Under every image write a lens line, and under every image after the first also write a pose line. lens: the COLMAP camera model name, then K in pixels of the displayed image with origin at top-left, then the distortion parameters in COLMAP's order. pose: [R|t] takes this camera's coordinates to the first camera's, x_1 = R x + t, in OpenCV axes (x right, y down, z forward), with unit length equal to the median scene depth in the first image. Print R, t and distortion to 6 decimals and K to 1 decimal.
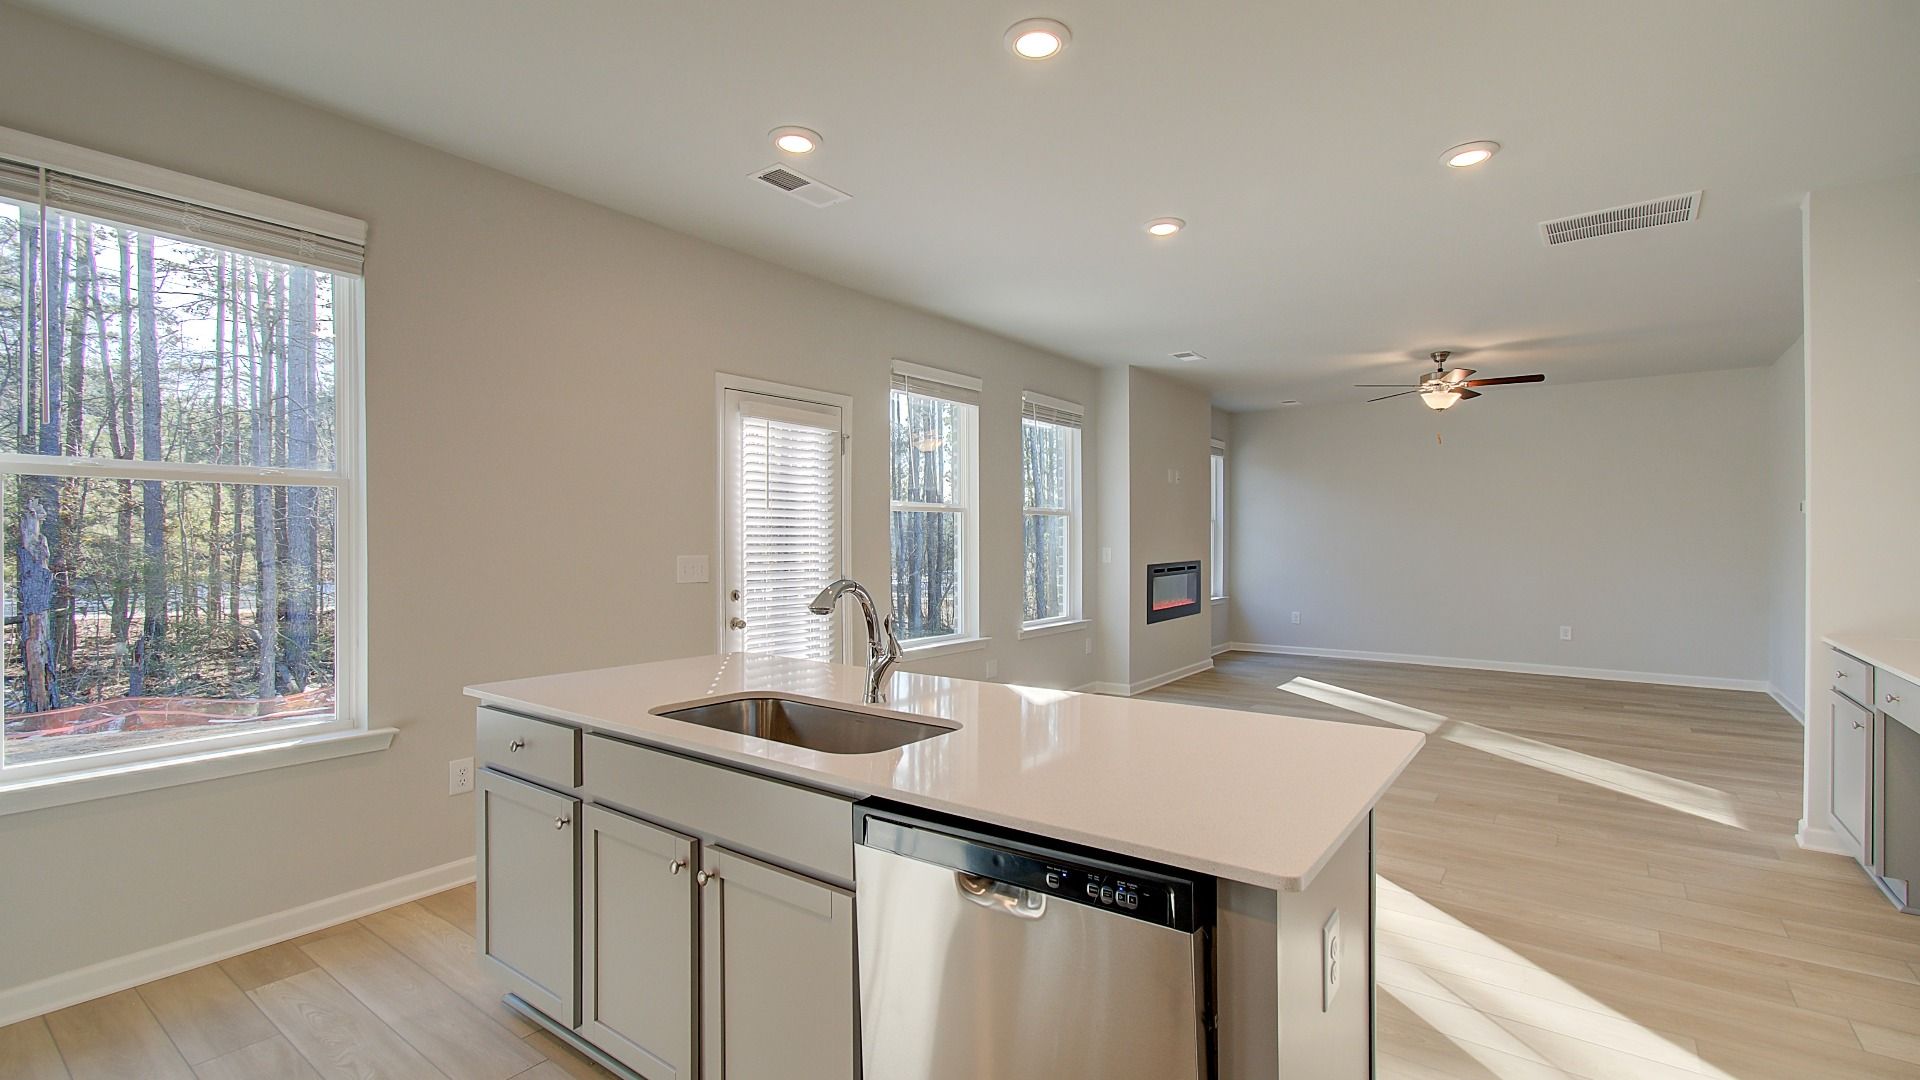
lens RADIAL K [[845.5, 0, 967.9], [0, 845.5, 537.9], [0, 0, 1]] dist [-0.000463, 0.000264]
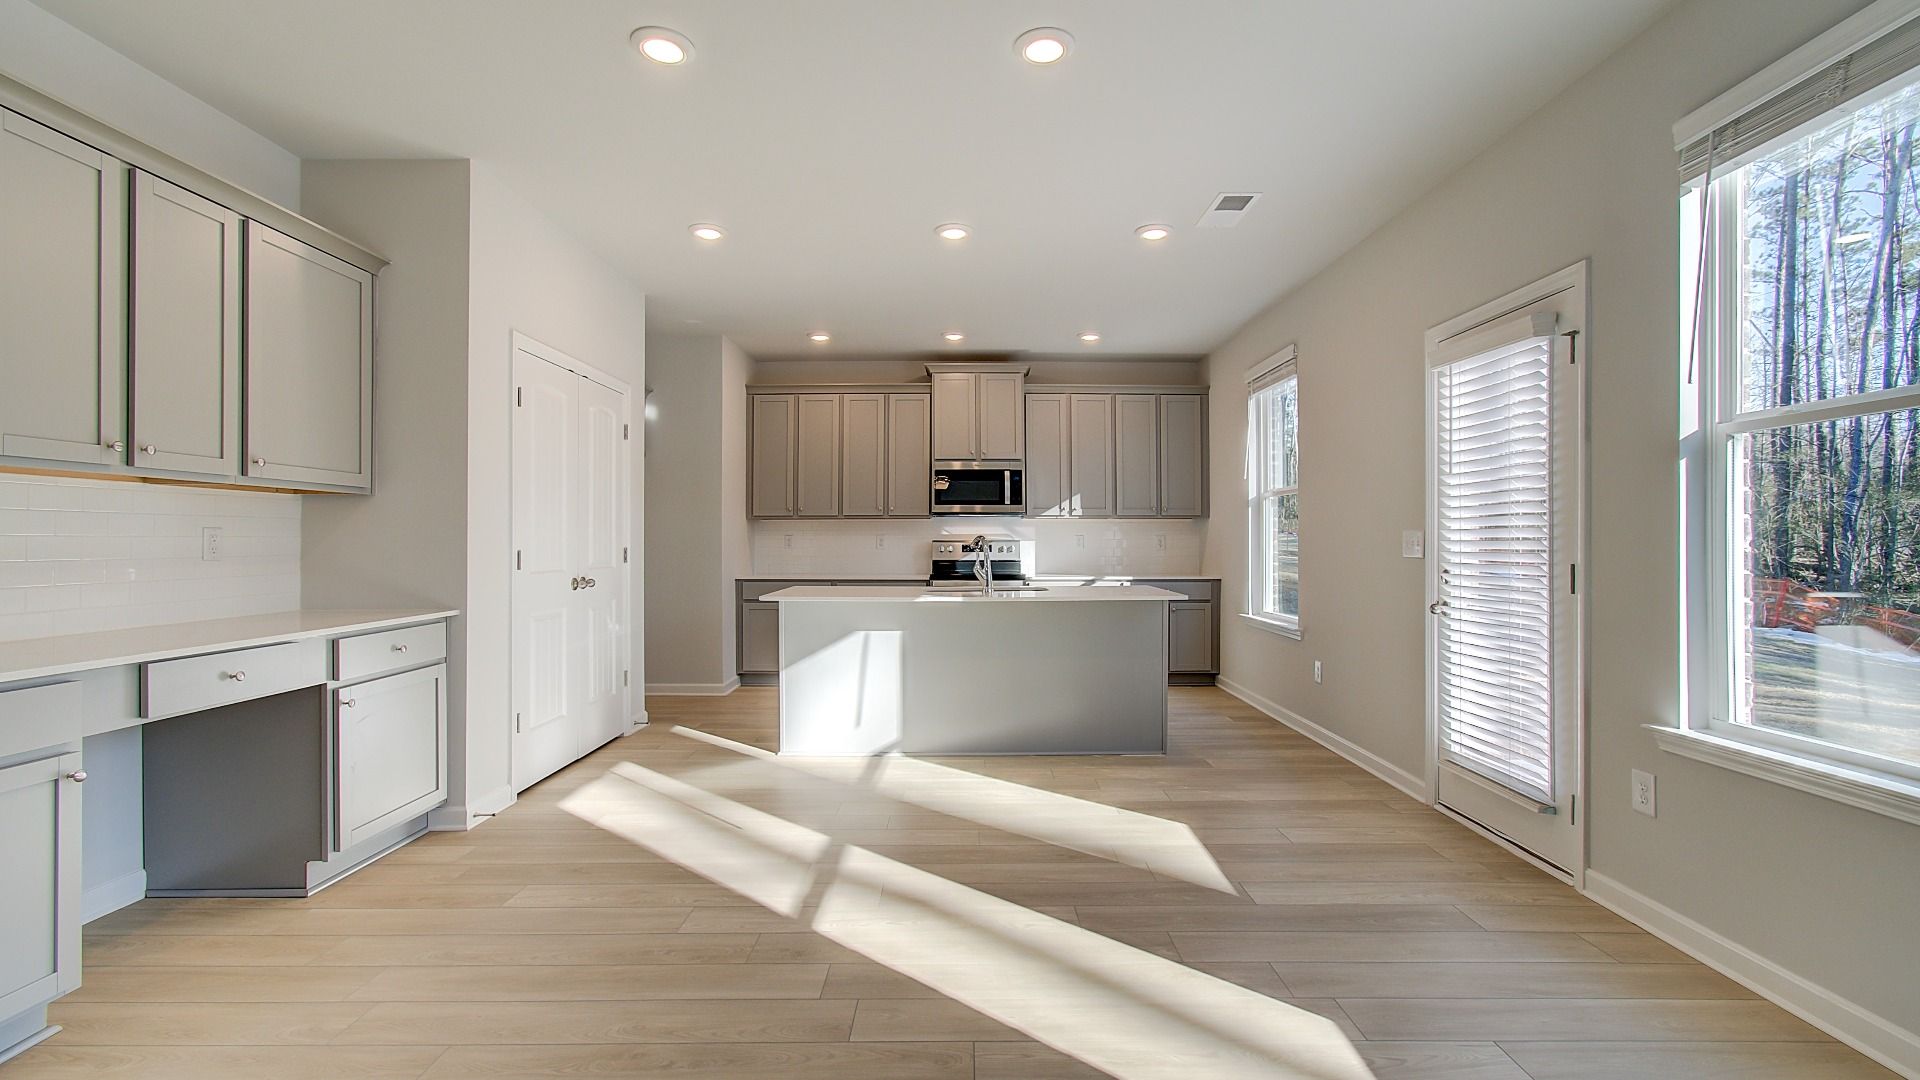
lens RADIAL K [[824.4, 0, 964.3], [0, 824.4, 539.5], [0, 0, 1]] dist [-0.003488, 0.000279]
pose [[-0.801654, 0.001326, -0.597787, 0.380631], [0.003607, 0.999990, -0.002619, 0.019380], [0.597777, -0.004255, -0.801651, 0.829419]]
